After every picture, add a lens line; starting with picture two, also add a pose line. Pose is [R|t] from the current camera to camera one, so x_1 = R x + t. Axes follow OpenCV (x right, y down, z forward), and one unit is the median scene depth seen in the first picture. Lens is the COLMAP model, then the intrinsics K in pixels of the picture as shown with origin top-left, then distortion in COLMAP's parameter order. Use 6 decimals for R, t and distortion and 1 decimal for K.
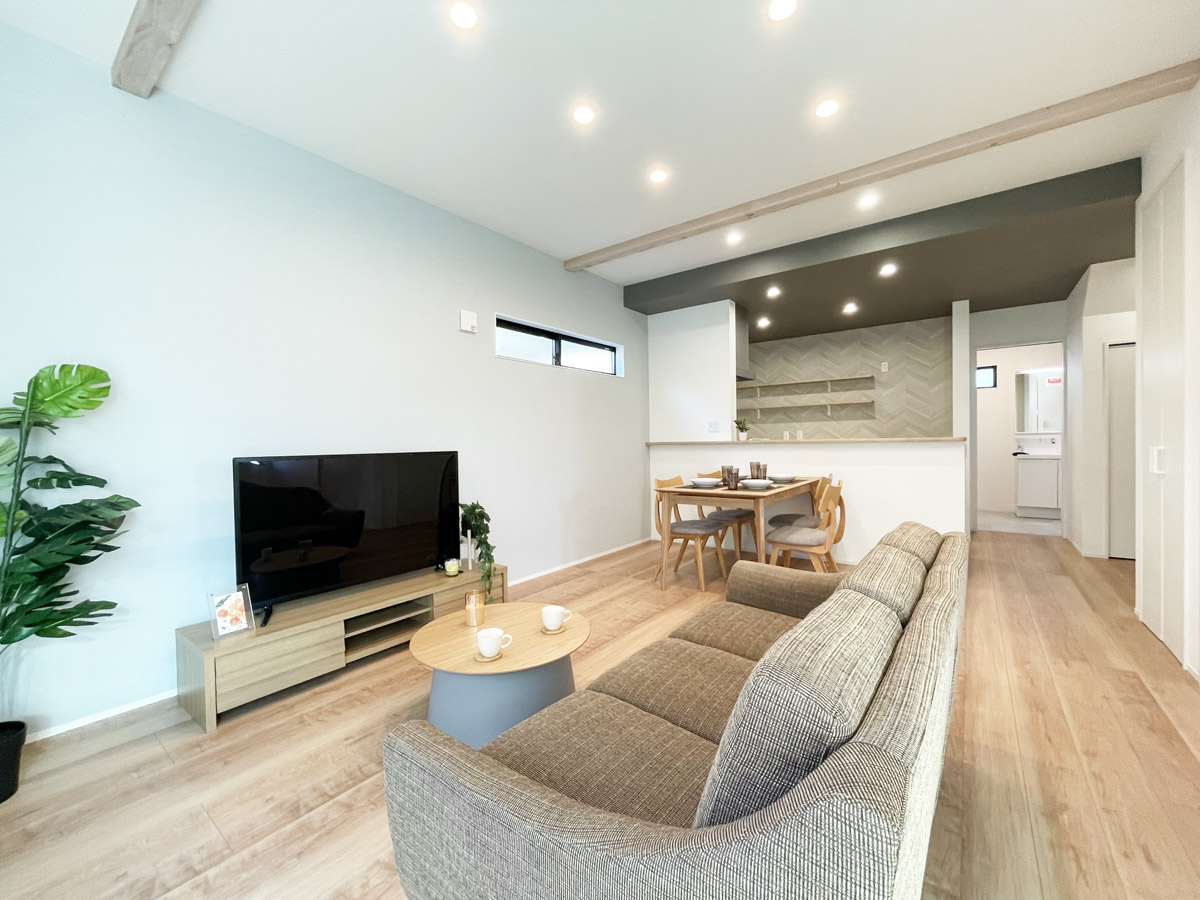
lens RADIAL K [[486.6, 0, 600.0], [0, 486.6, 450.0], [0, 0, 1]] dist [0.000502, -0.000311]
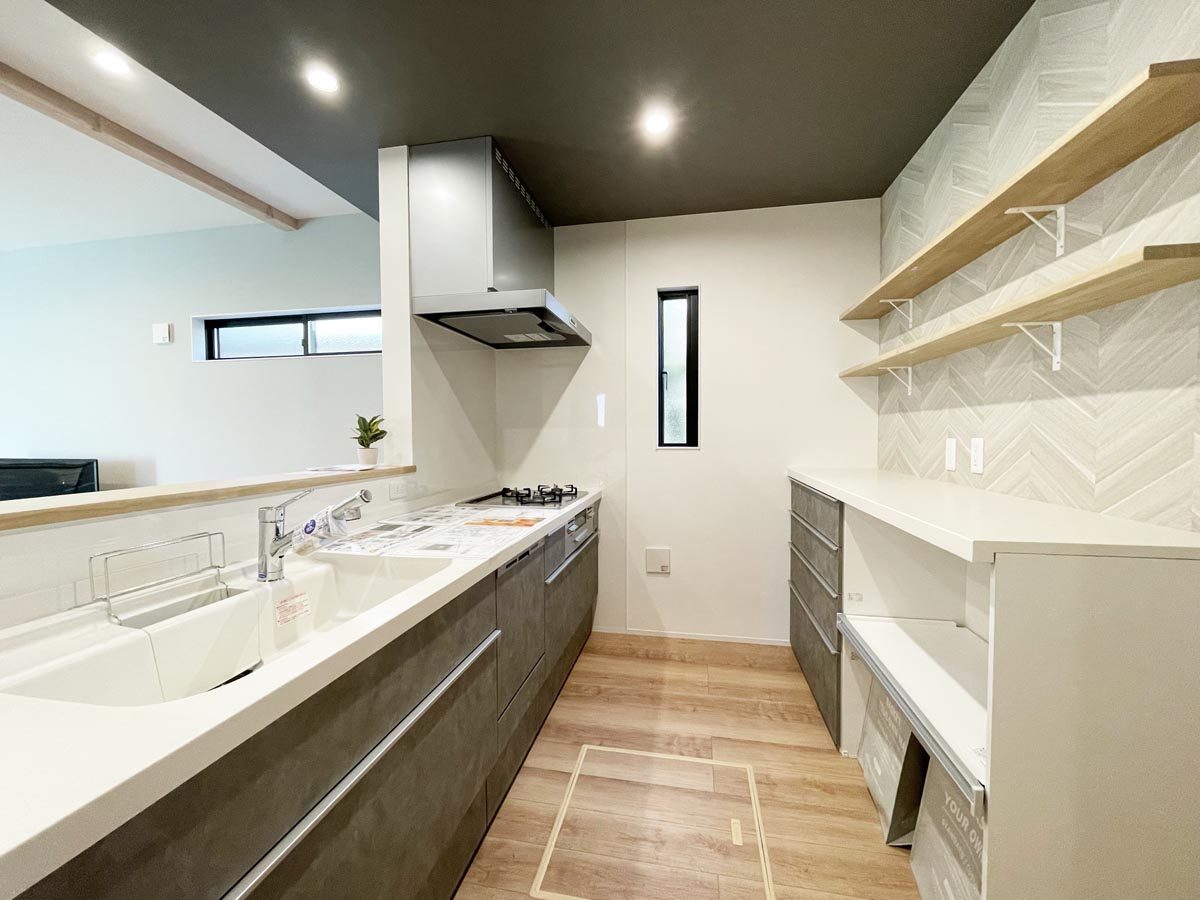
lens RADIAL K [[486.6, 0, 600.0], [0, 486.6, 450.0], [0, 0, 1]] dist [0.000502, -0.000311]
pose [[0.444620, 0.048339, -0.894414, 0.573573], [-0.018692, 0.998826, 0.044691, -0.042910], [0.895524, -0.003152, 0.445001, 0.737216]]
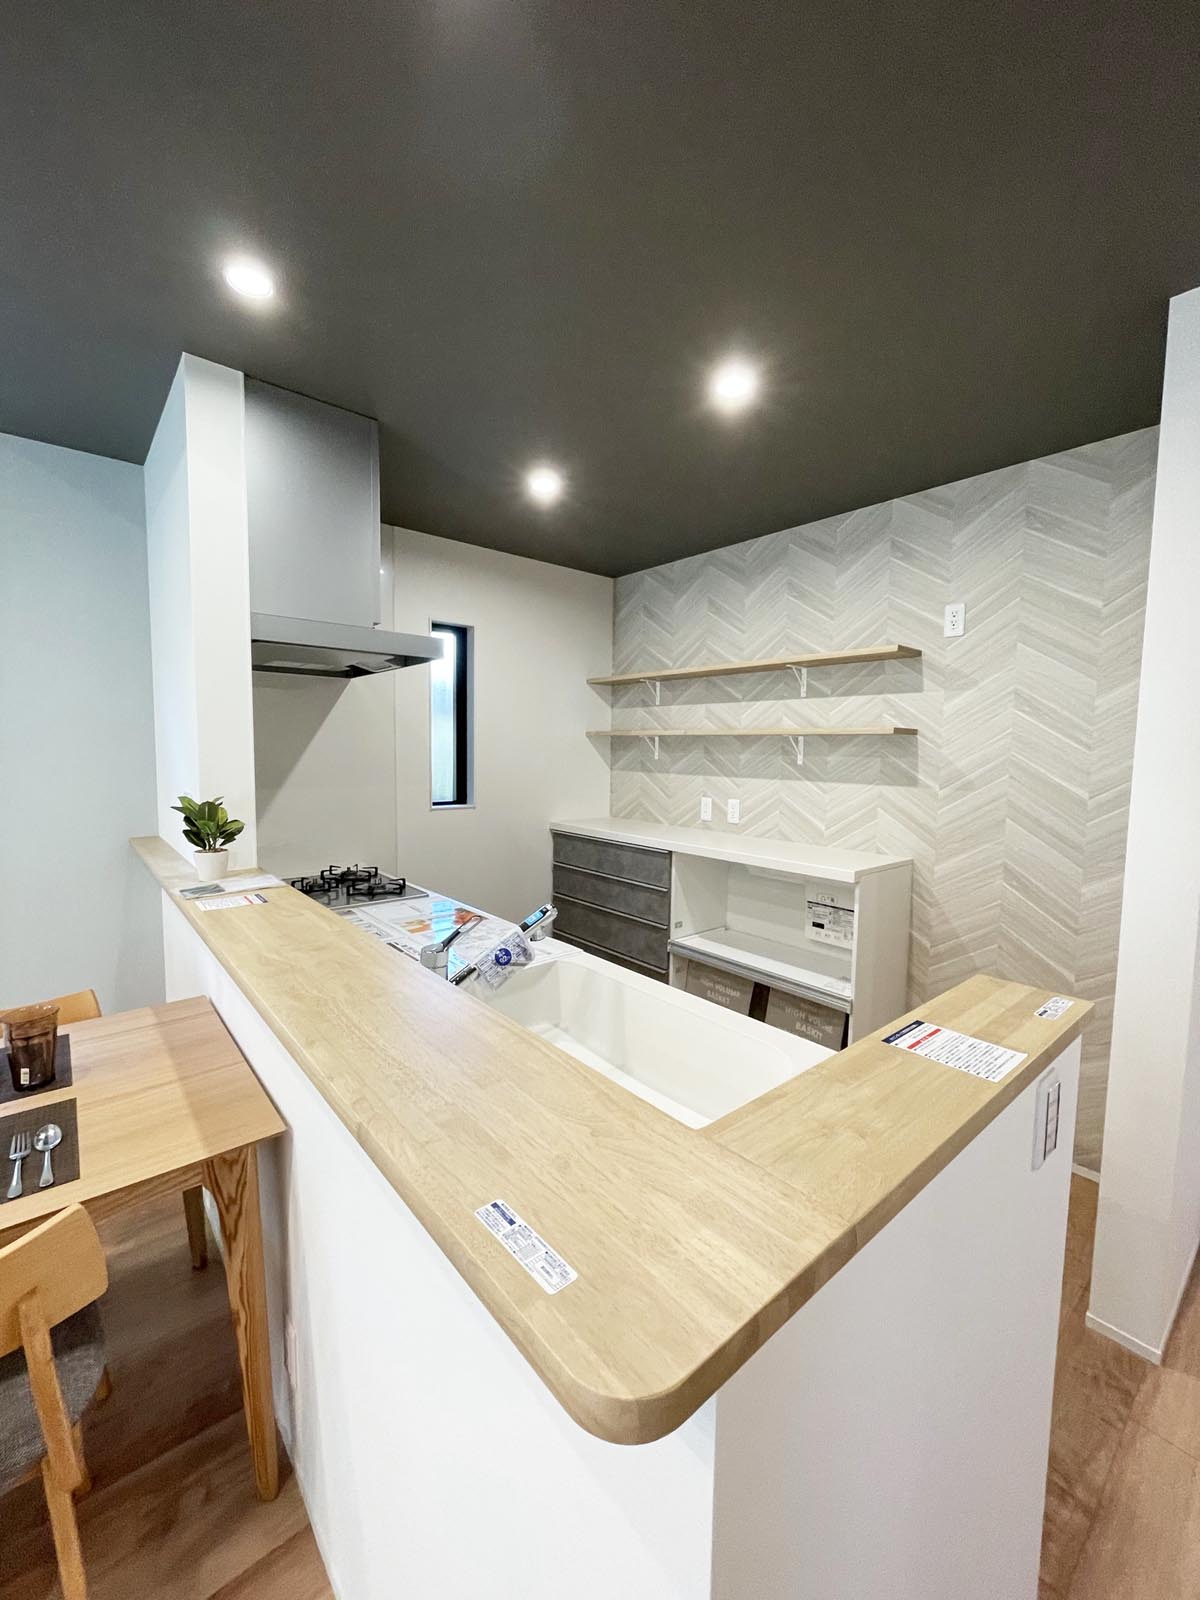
lens RADIAL K [[648.8, 0, 600.0], [0, 648.8, 800.0], [0, 0, 1]] dist [0.000502, -0.000311]
pose [[0.978337, 0.051042, -0.200625, 0.426571], [-0.038353, 0.997040, 0.066636, -0.071084], [0.203433, -0.057498, 0.977399, 0.514490]]
